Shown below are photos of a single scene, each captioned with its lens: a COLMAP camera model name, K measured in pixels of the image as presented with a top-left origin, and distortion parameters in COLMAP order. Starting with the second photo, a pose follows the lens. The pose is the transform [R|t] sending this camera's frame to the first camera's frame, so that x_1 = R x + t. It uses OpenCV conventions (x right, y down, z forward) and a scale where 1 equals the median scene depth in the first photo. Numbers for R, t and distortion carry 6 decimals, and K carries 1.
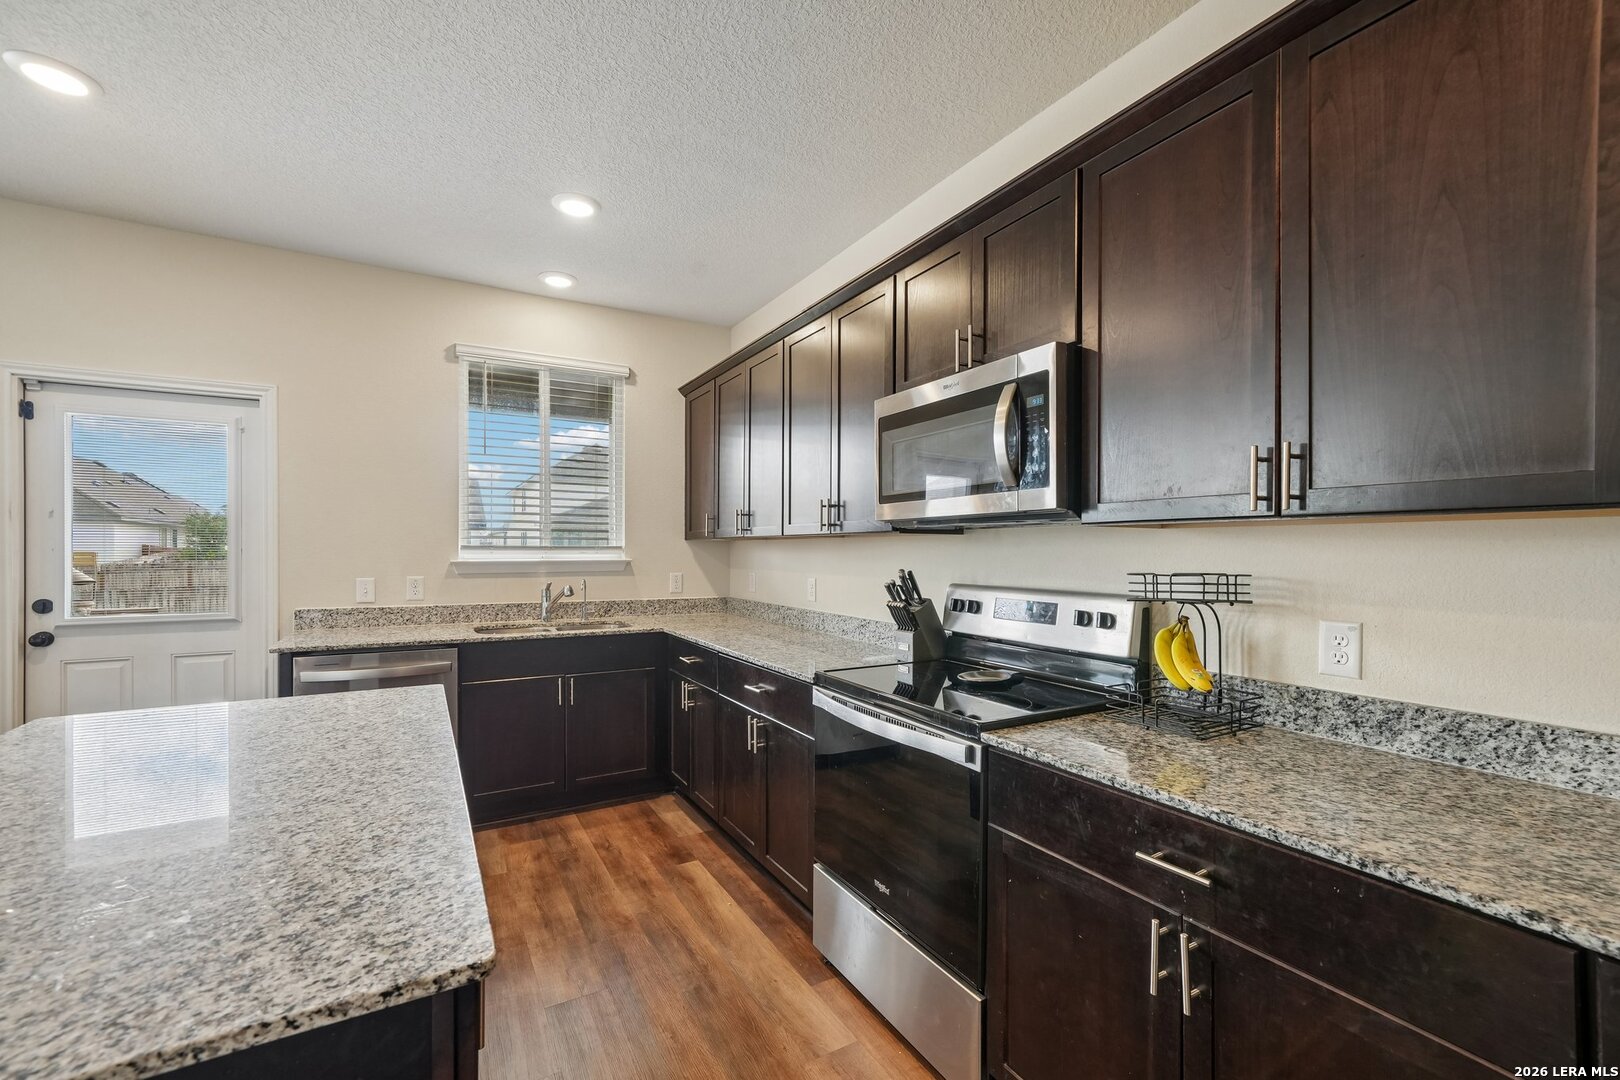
lens RADIAL K [[679.3, 0, 820.0], [0, 679.3, 549.0], [0, 0, 1]] dist [0.003260, 0.000404]
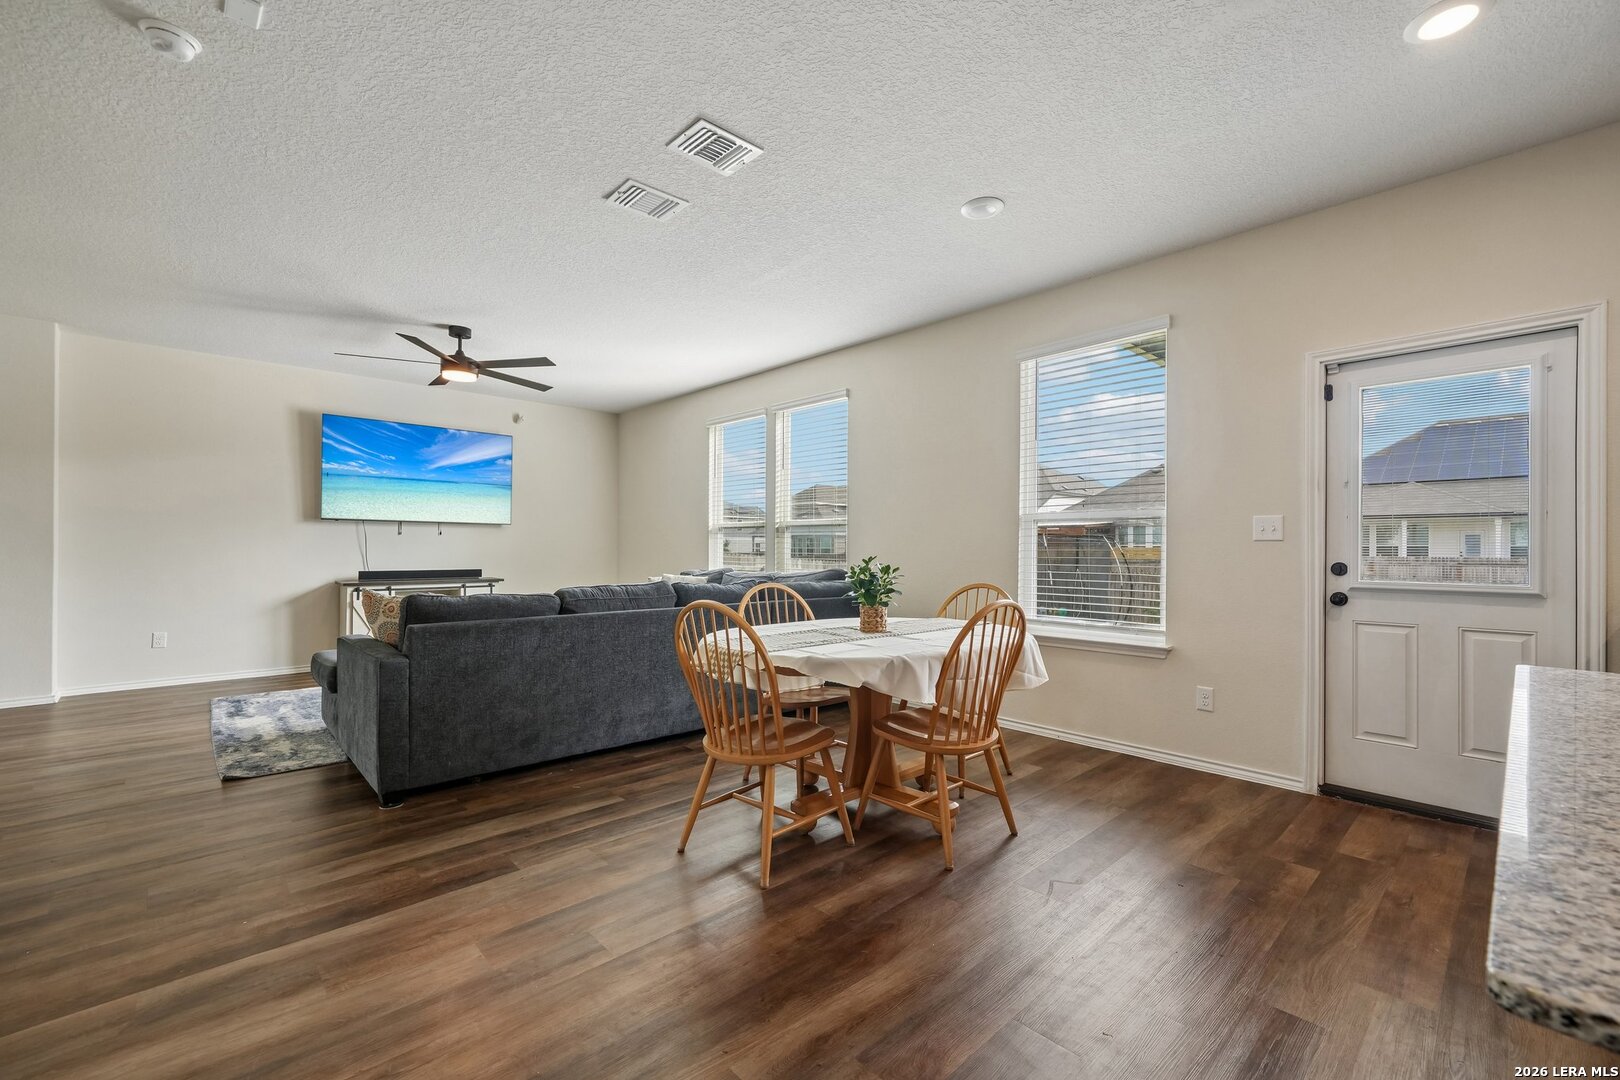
lens RADIAL K [[691.4, 0, 810.9], [0, 691.4, 544.4], [0, 0, 1]] dist [0.000249, 0.003357]
pose [[0.220390, -0.005179, -0.975398, -0.218626], [-0.000997, 0.999984, -0.005535, 0.046911], [0.975411, 0.002193, 0.220382, -0.067070]]
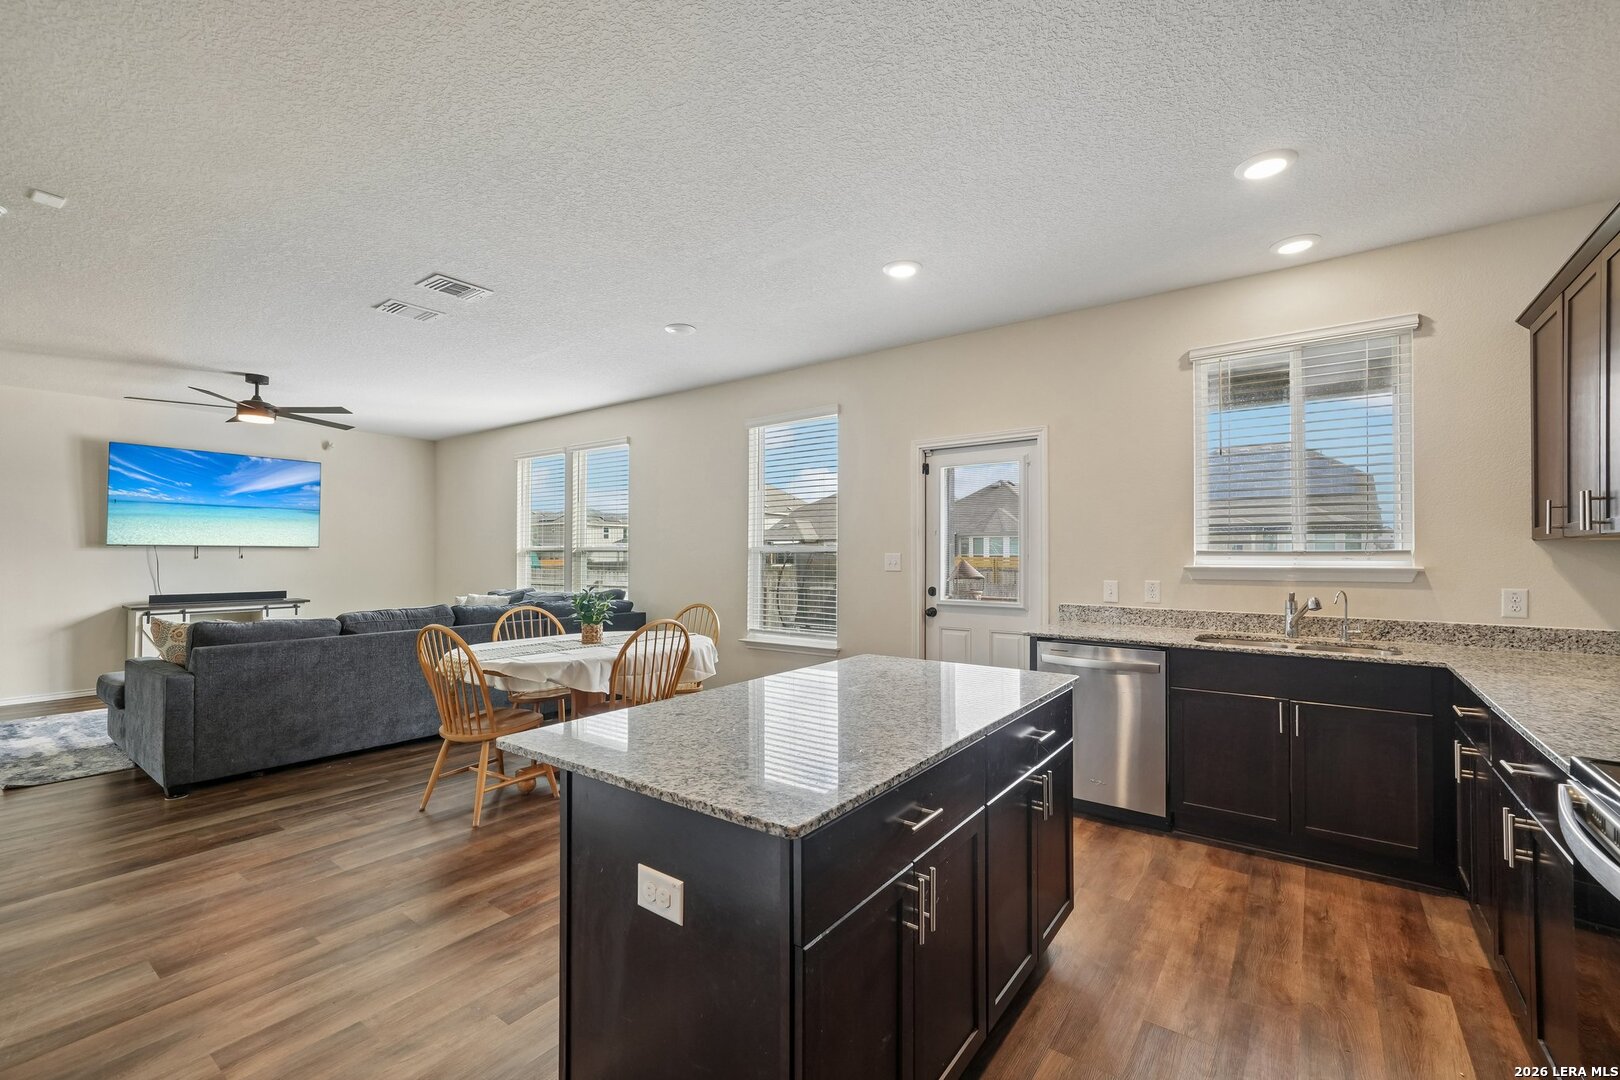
lens RADIAL K [[691.4, 0, 810.9], [0, 691.4, 544.4], [0, 0, 1]] dist [0.000249, 0.003357]
pose [[0.392146, -0.015823, -0.919767, 0.211390], [0.002039, 0.999865, -0.016331, 0.000728], [0.919901, 0.004529, 0.392125, 0.099236]]
